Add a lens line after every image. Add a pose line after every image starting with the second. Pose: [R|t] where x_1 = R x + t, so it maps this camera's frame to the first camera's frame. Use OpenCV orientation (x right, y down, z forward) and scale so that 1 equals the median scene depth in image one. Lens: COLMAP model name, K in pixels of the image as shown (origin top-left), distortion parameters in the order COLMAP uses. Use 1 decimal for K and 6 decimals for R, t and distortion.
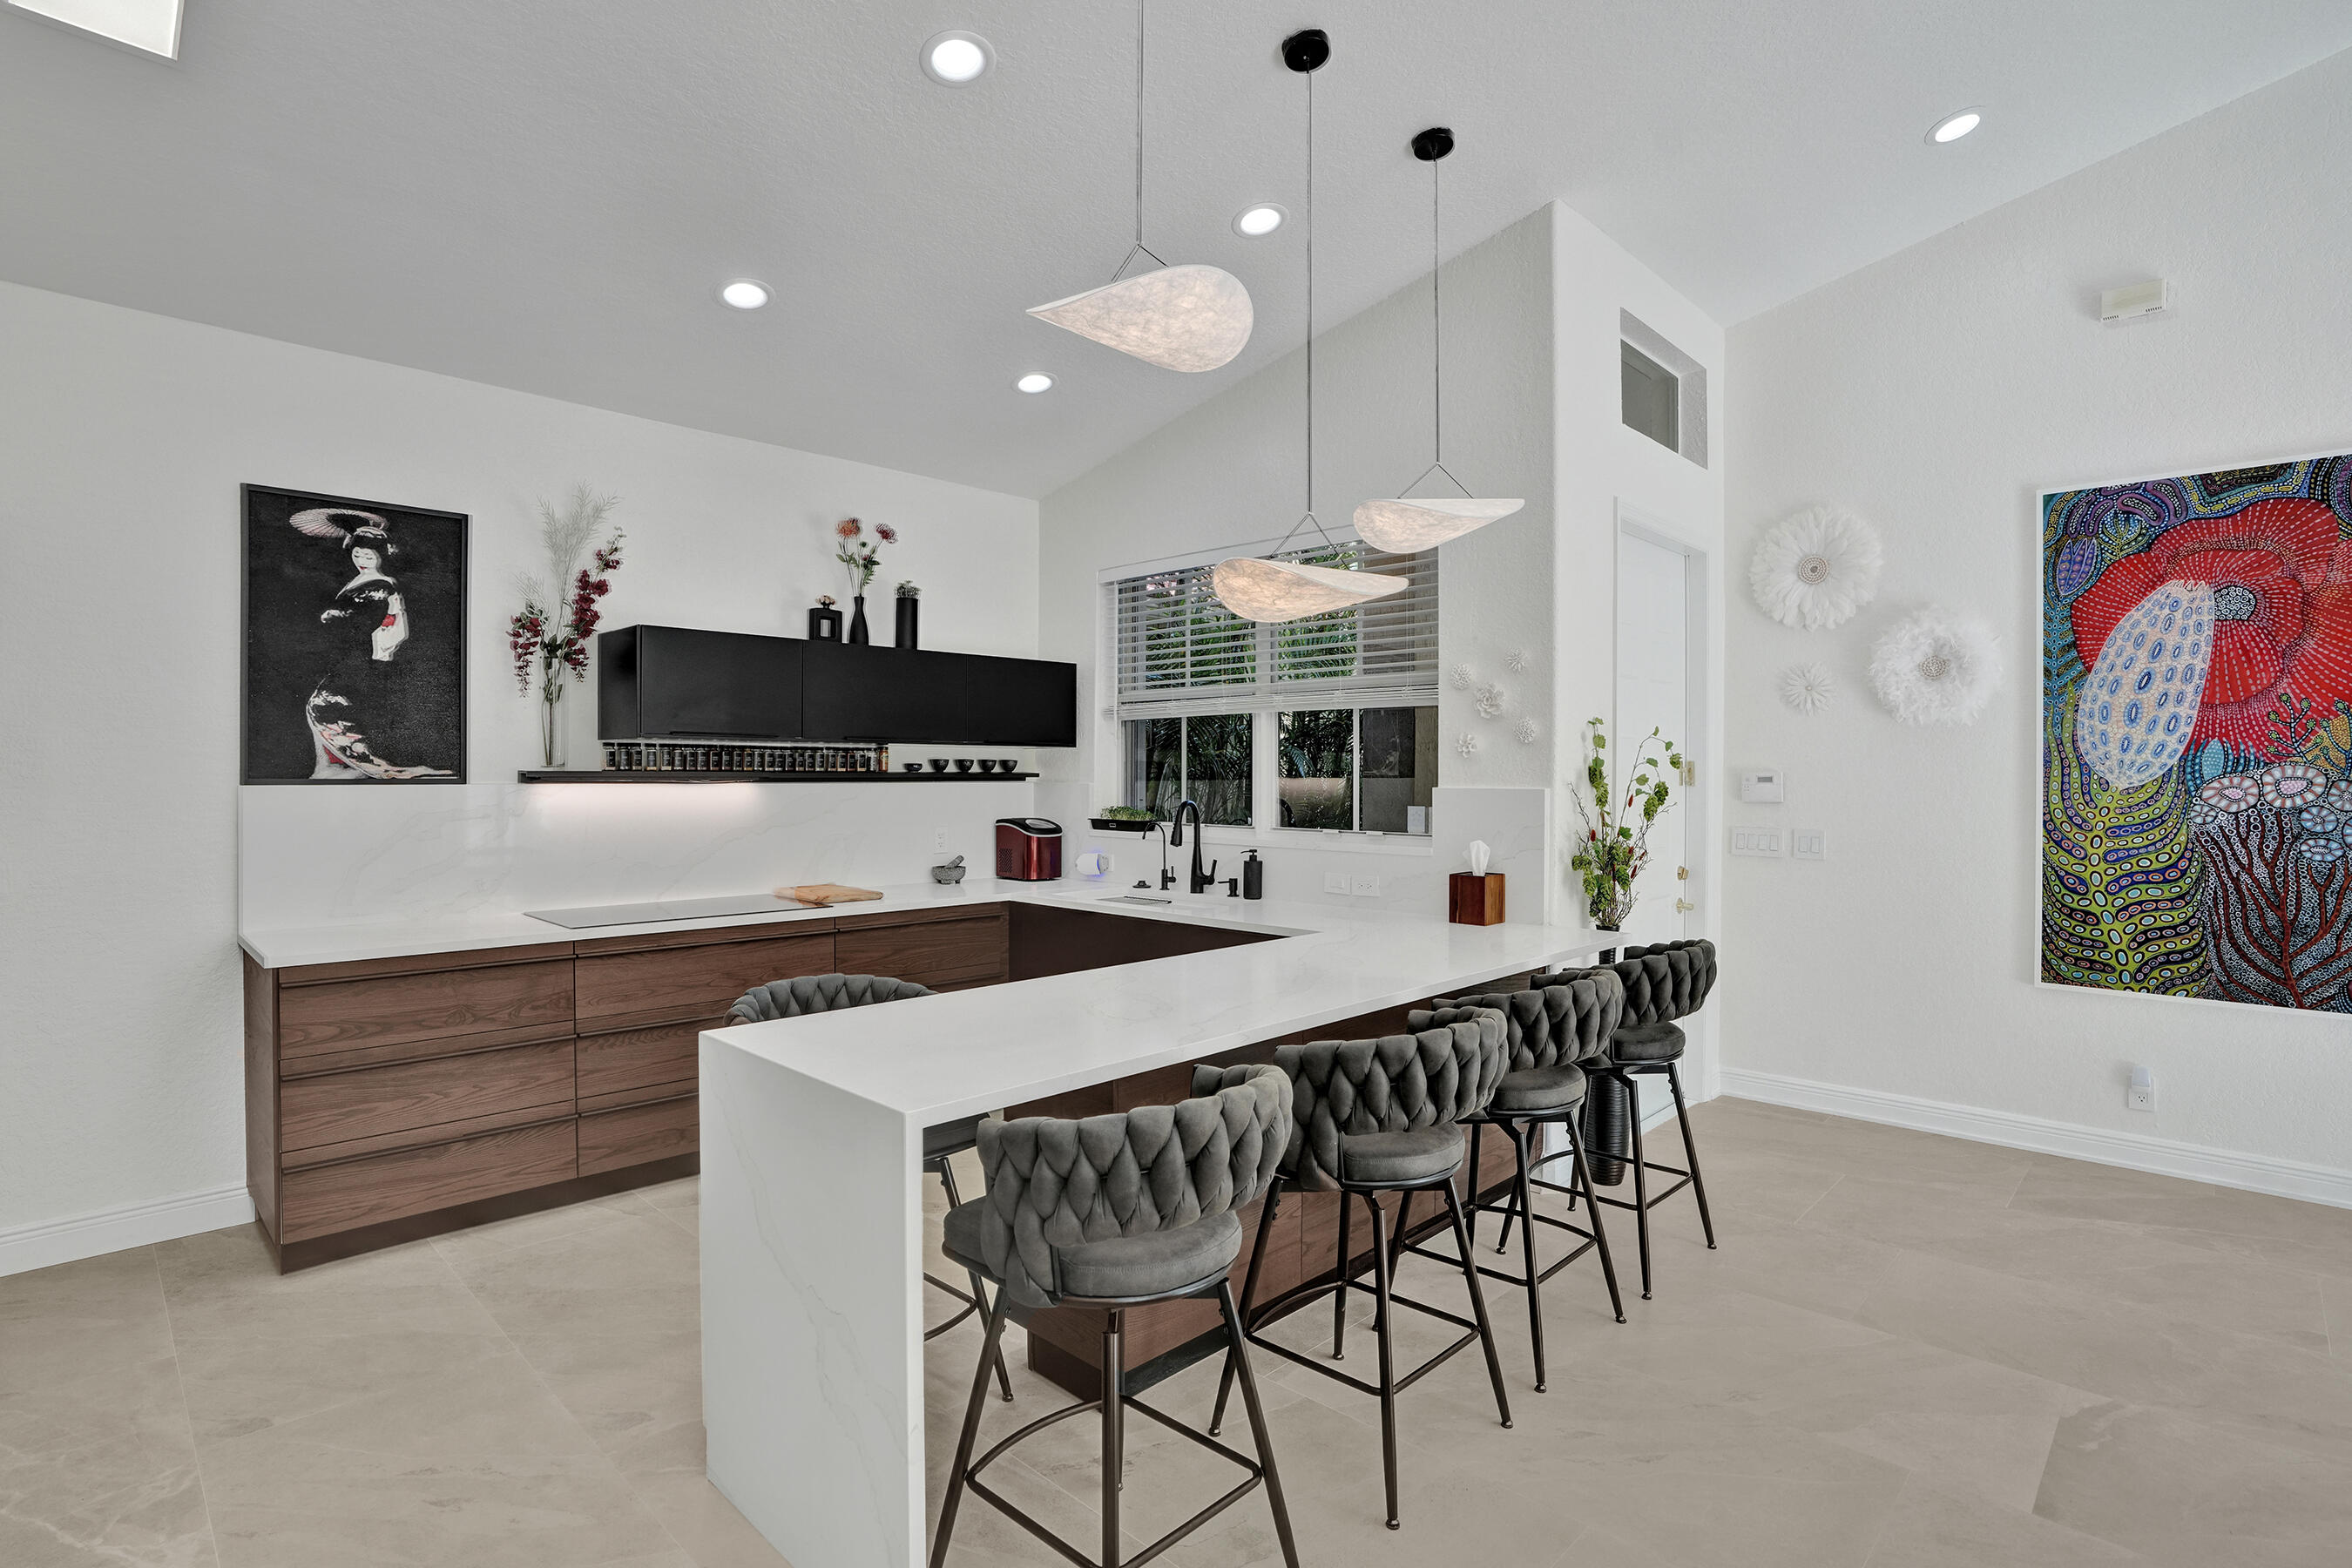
lens RADIAL K [[1115.3, 0, 1207.9], [0, 1115.3, 784.7], [0, 0, 1]] dist [-0.059984, 0.025891]
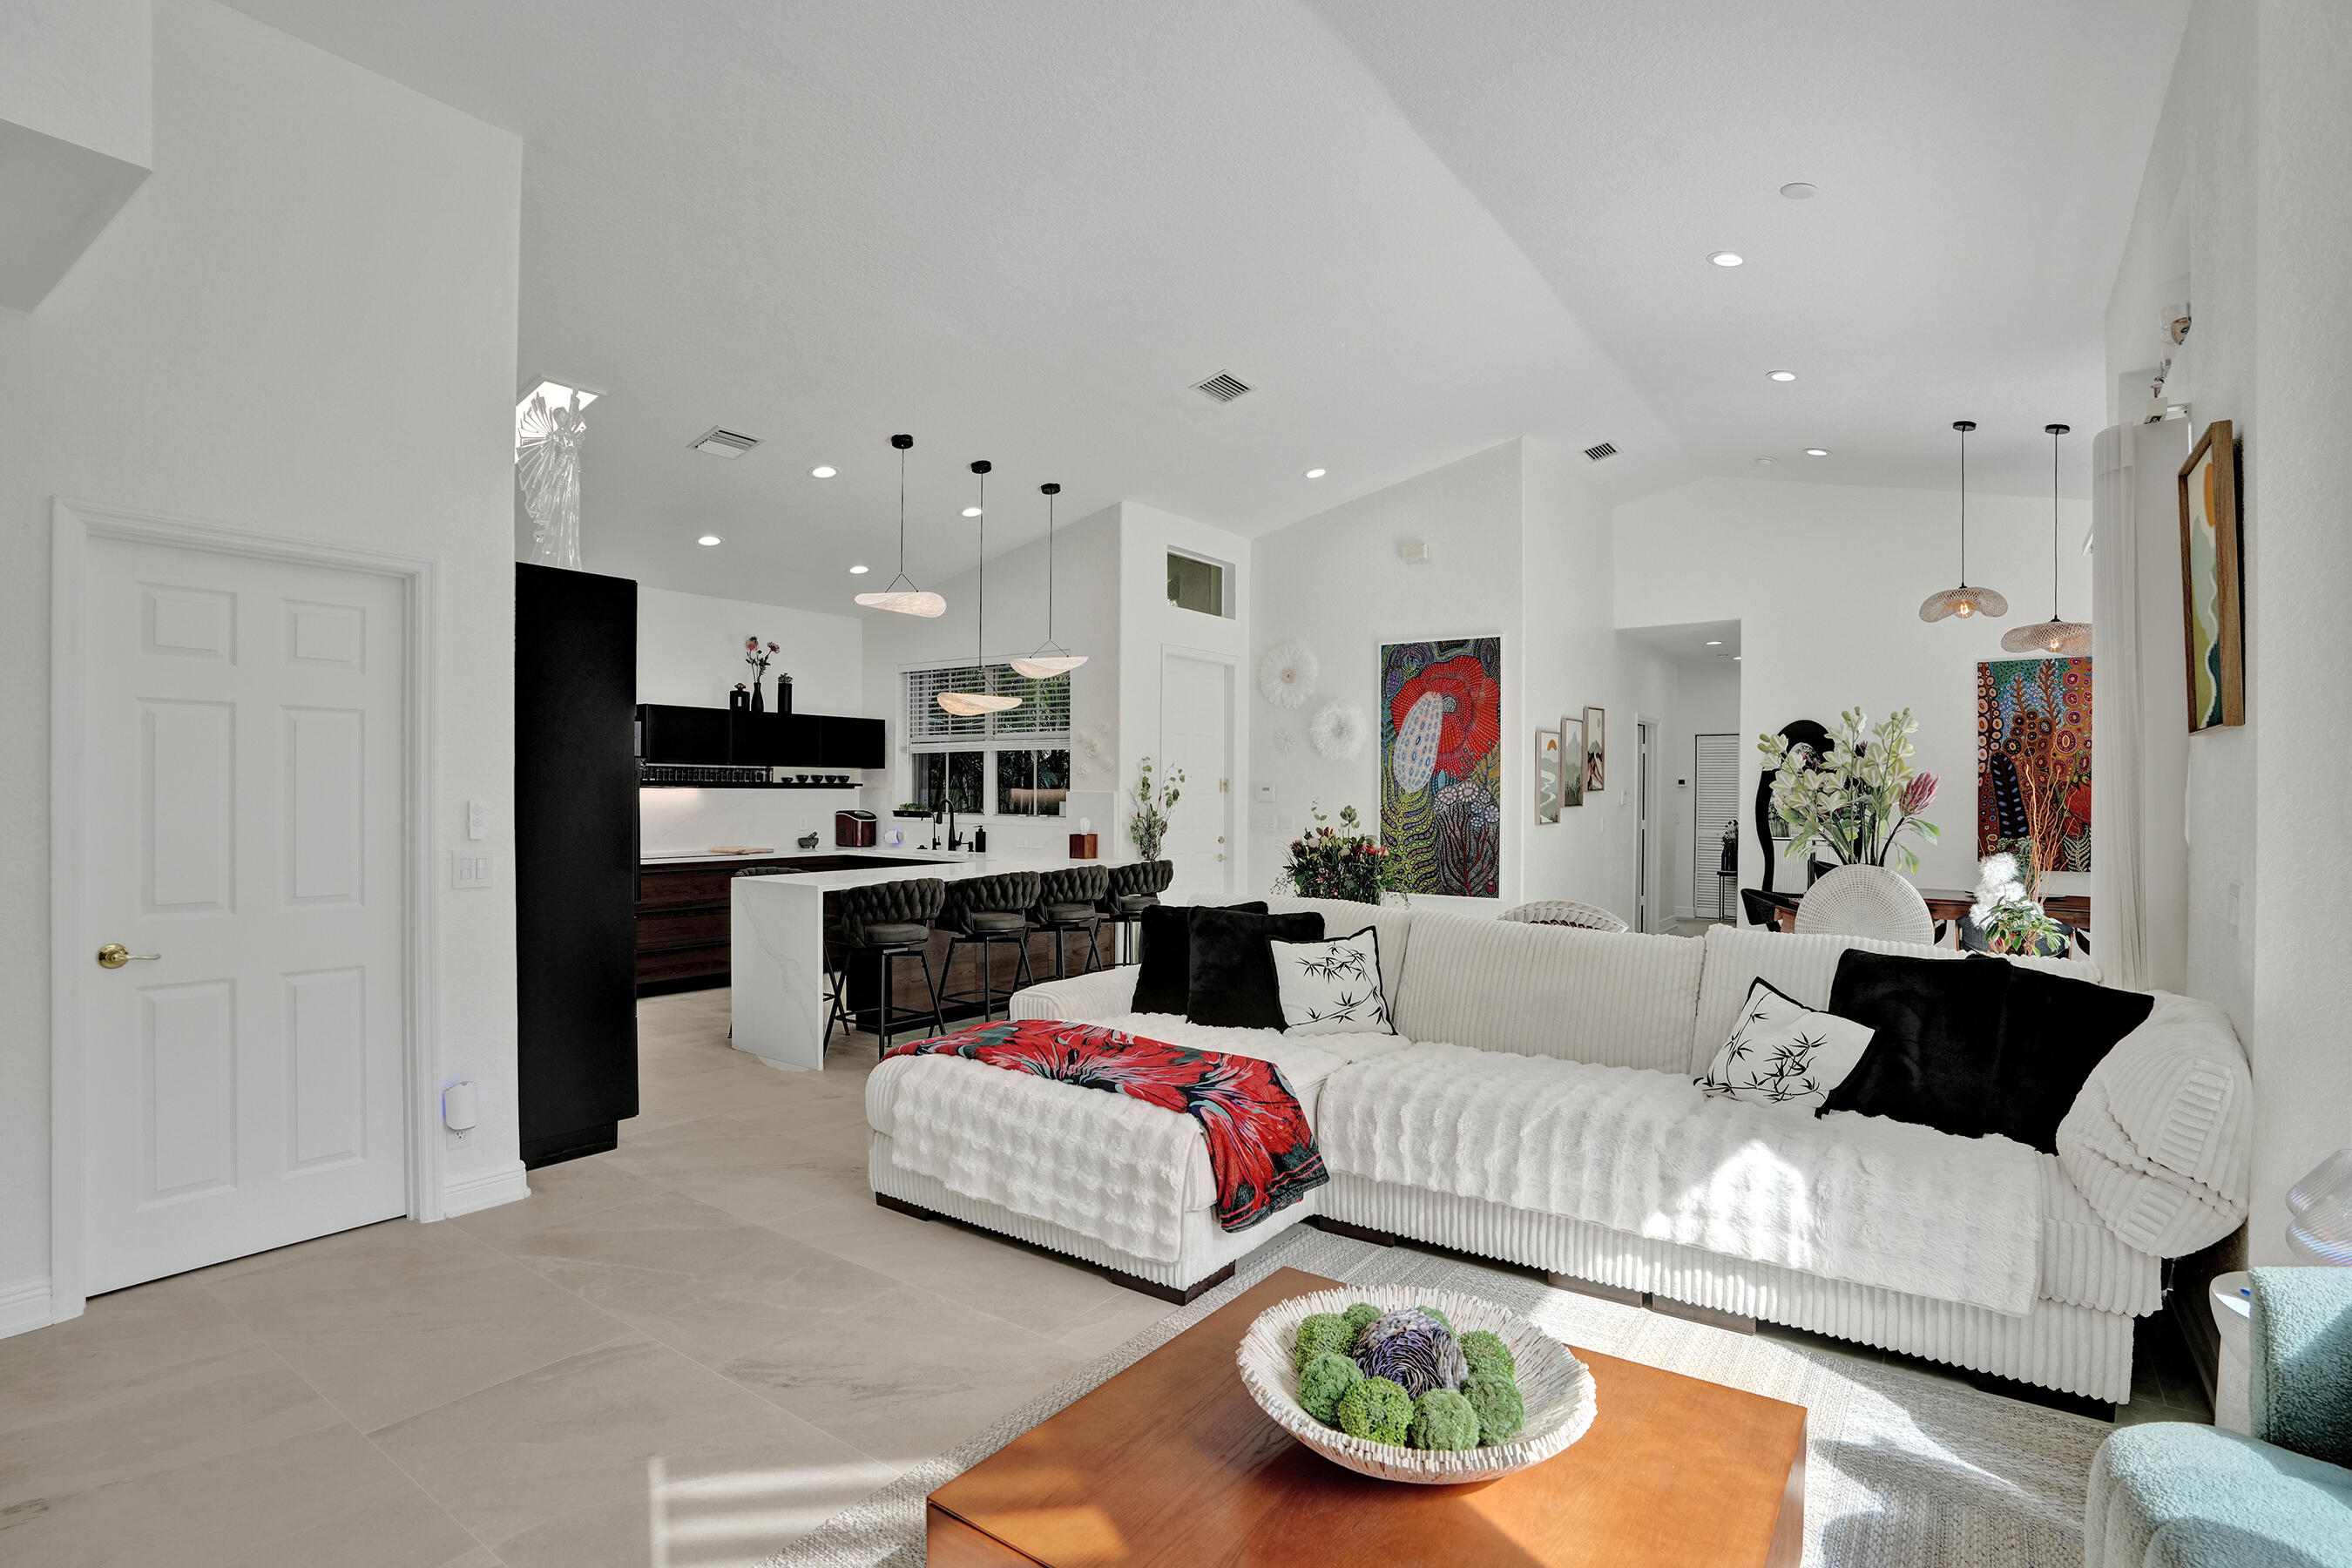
lens RADIAL K [[1139.0, 0, 1191.5], [0, 1139.0, 799.7], [0, 0, 1]] dist [-0.048537, 0.000302]
pose [[0.991472, 0.002951, 0.130285, 0.137826], [-0.003045, 0.999995, 0.000521, 0.013195], [-0.130283, -0.000913, 0.991476, -0.890441]]
